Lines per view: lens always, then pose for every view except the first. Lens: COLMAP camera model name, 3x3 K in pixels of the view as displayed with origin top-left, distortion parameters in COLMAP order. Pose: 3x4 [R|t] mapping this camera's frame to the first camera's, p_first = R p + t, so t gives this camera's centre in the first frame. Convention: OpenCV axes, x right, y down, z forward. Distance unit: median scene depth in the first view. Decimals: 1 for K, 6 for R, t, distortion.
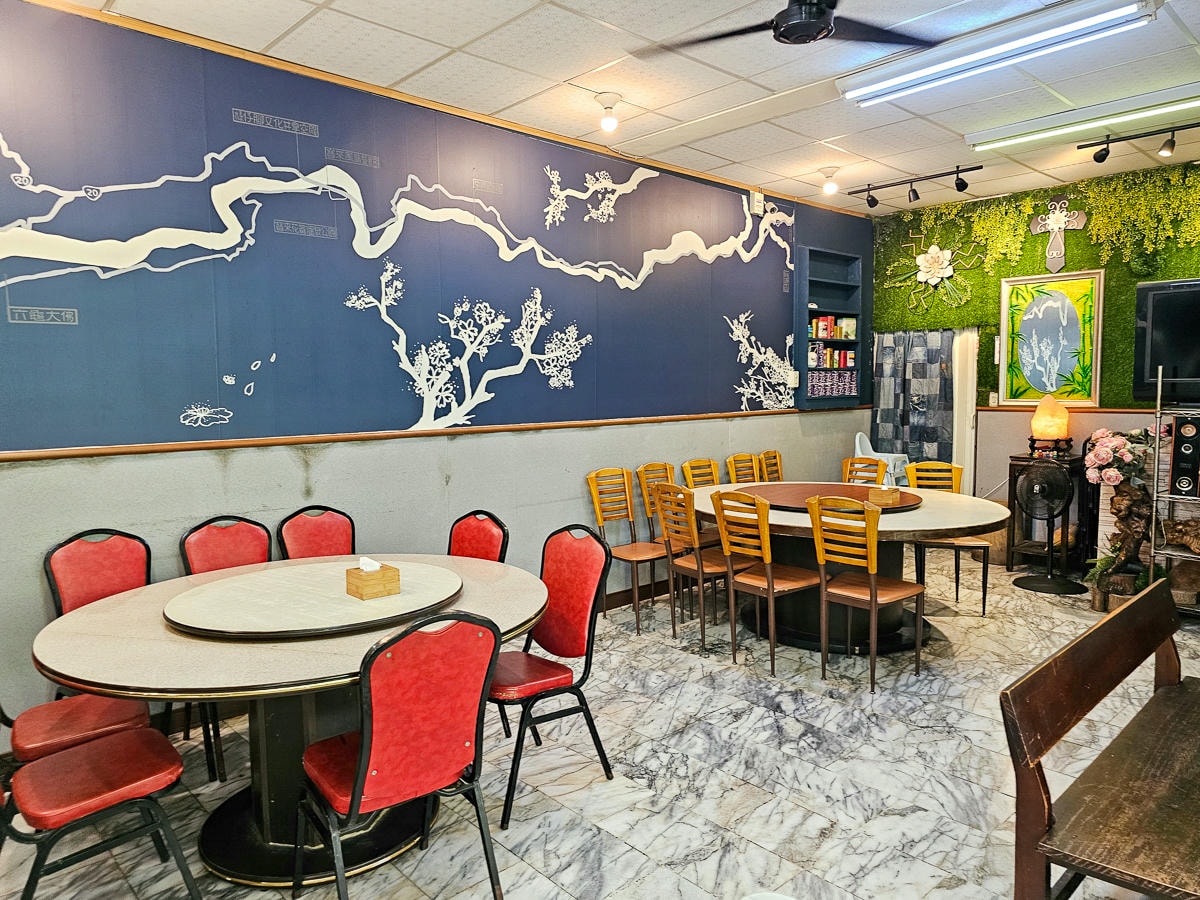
lens RADIAL K [[811.8, 0, 602.9], [0, 811.8, 450.7], [0, 0, 1]] dist [0.007786, 0.001957]
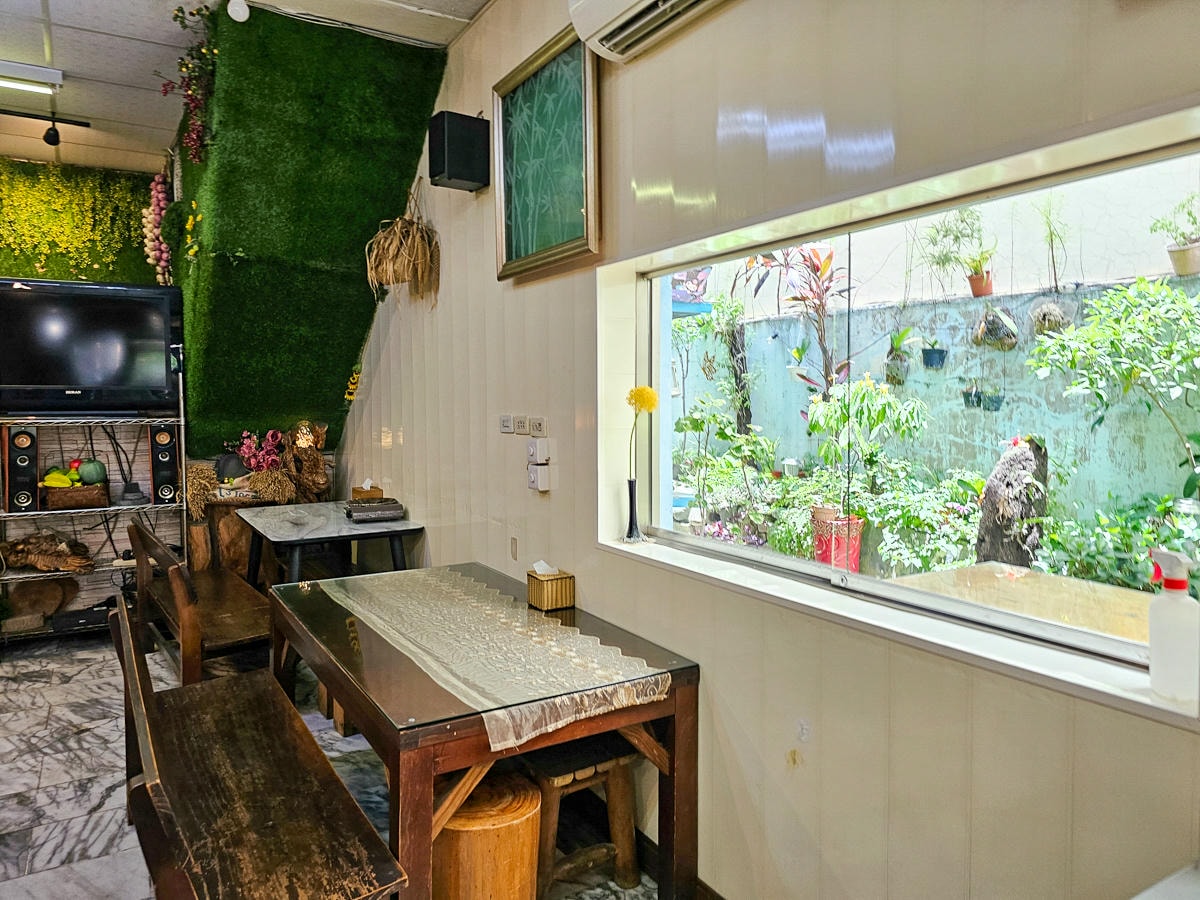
lens RADIAL K [[811.8, 0, 601.9], [0, 811.8, 447.0], [0, 0, 1]] dist [0.007786, 0.001957]
pose [[0.191097, -0.052872, 0.980146, -0.059476], [0.074123, 0.996474, 0.039301, -0.005586], [-0.978769, 0.065141, 0.194342, 0.179925]]
